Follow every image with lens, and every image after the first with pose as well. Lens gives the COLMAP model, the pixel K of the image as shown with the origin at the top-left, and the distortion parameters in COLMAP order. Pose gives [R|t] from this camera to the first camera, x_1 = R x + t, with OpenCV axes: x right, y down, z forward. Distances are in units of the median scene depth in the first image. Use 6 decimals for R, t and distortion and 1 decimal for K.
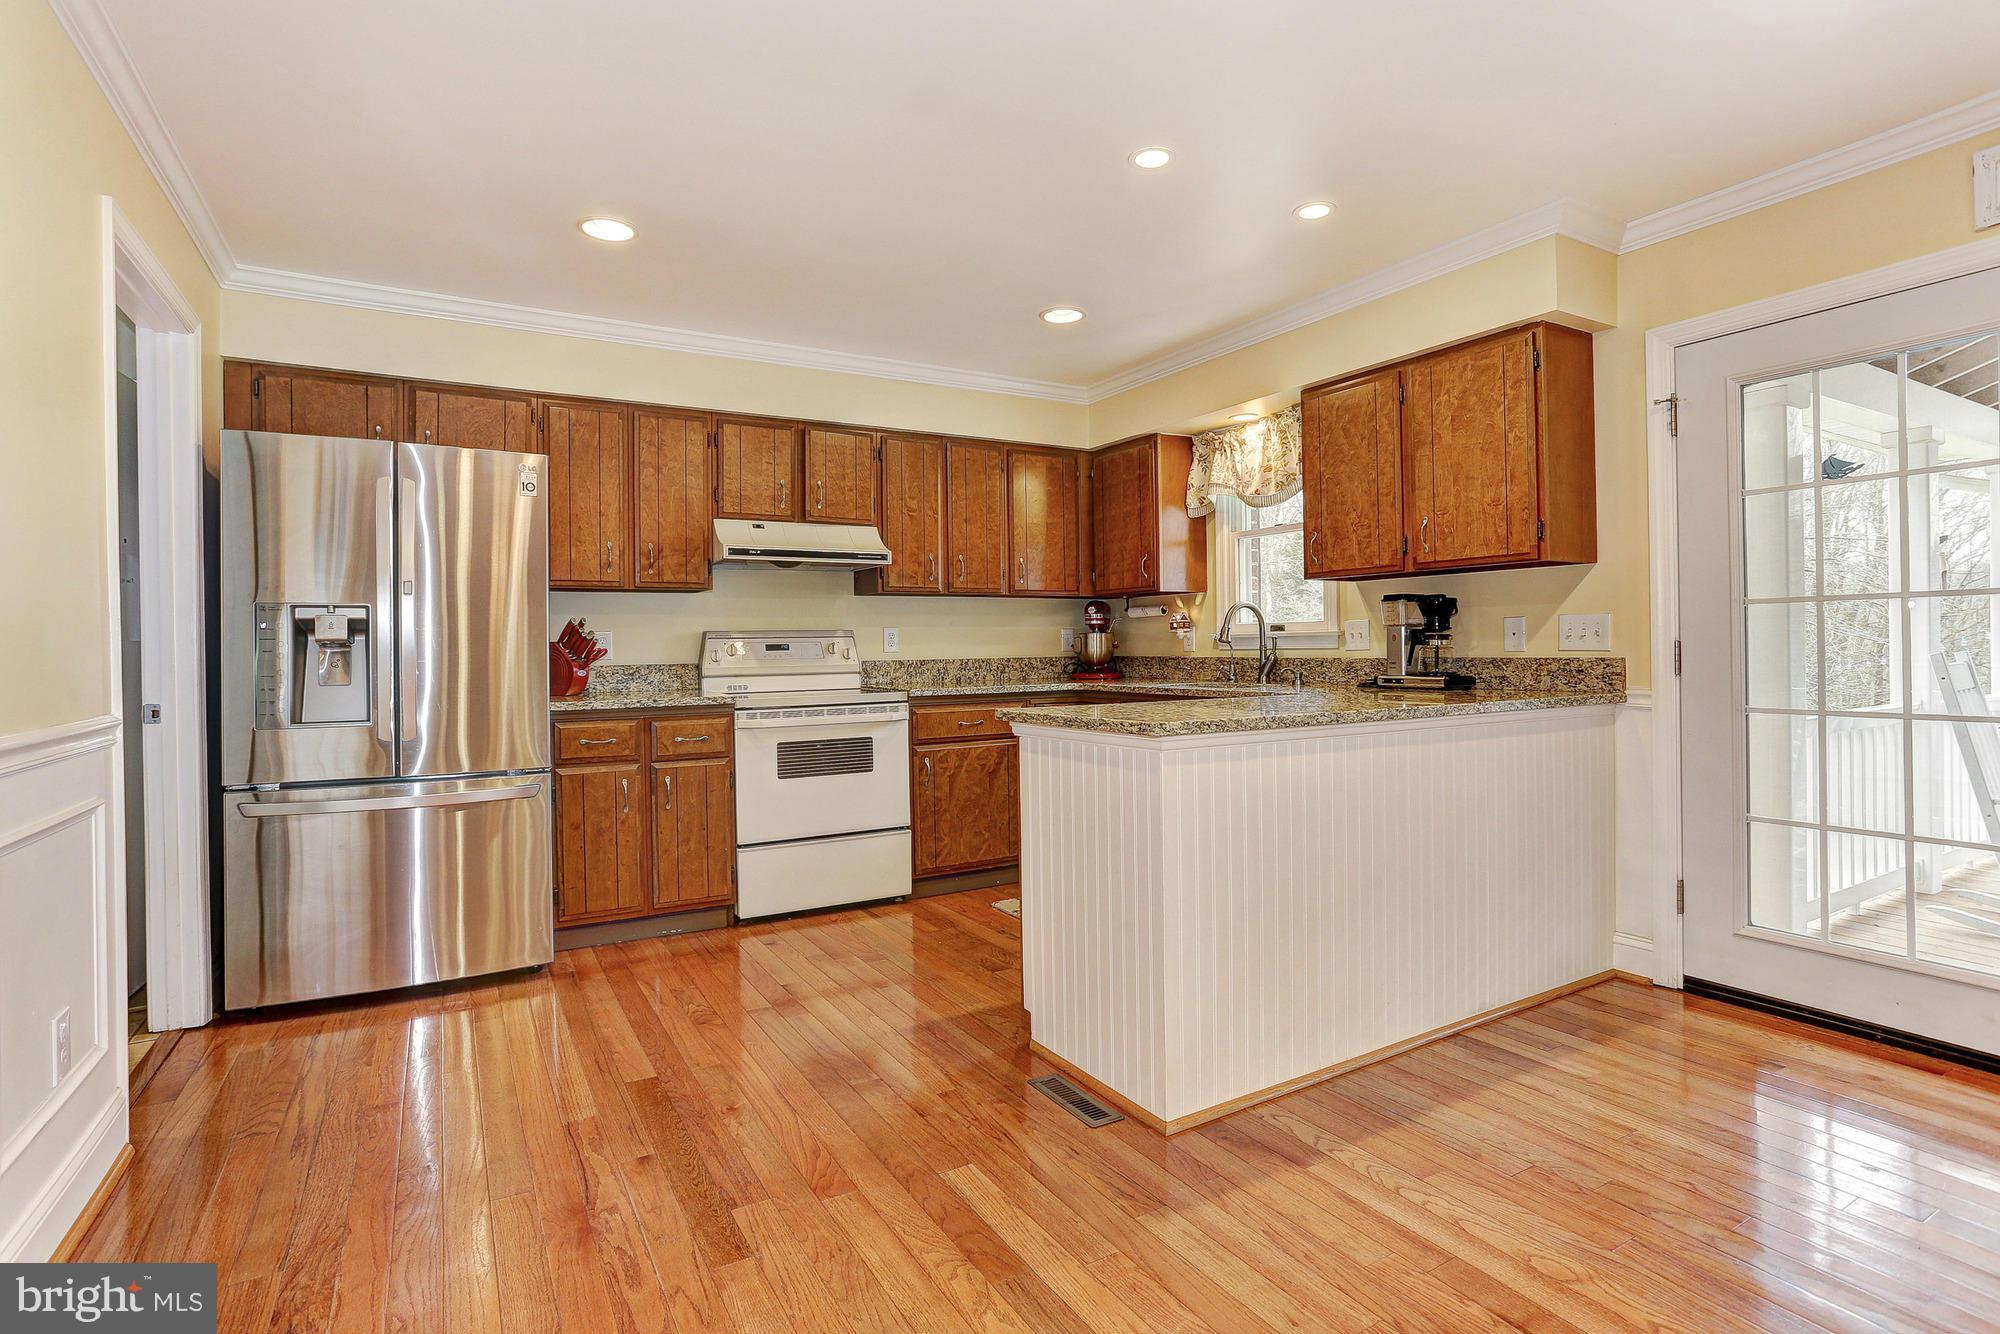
lens RADIAL K [[974.0, 0, 1000.0], [0, 974.0, 648.8], [0, 0, 1]] dist [-0.048886, 0.030146]
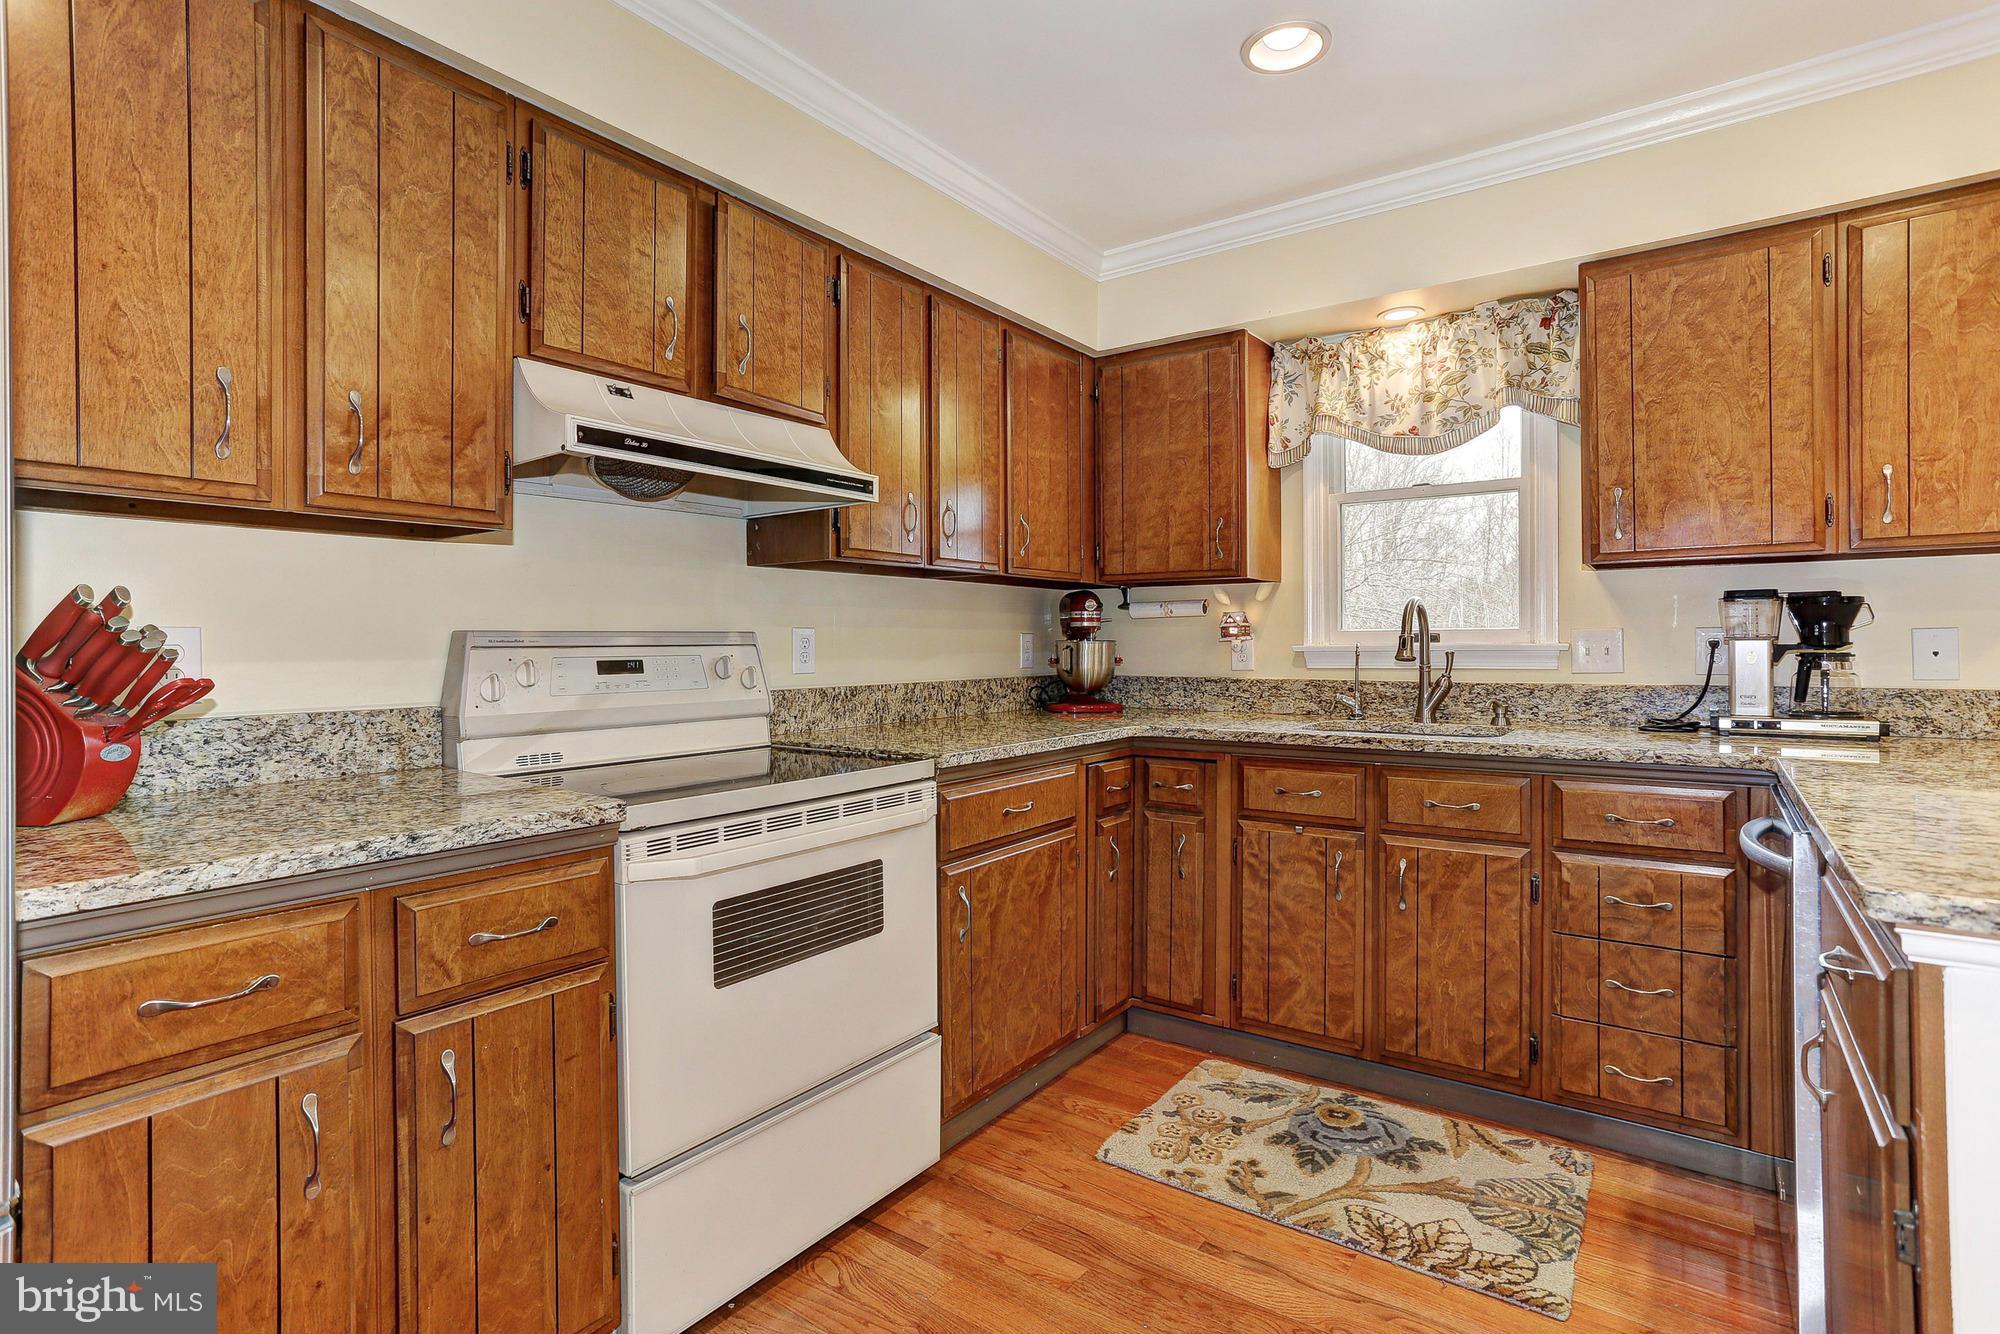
lens RADIAL K [[974.0, 0, 1000.0], [0, 974.0, 648.8], [0, 0, 1]] dist [-0.048886, 0.030146]
pose [[0.917585, 0.006630, 0.397485, -0.261513], [-0.005726, 0.999978, -0.003460, -0.010308], [-0.397499, 0.000898, 0.917602, 0.530858]]
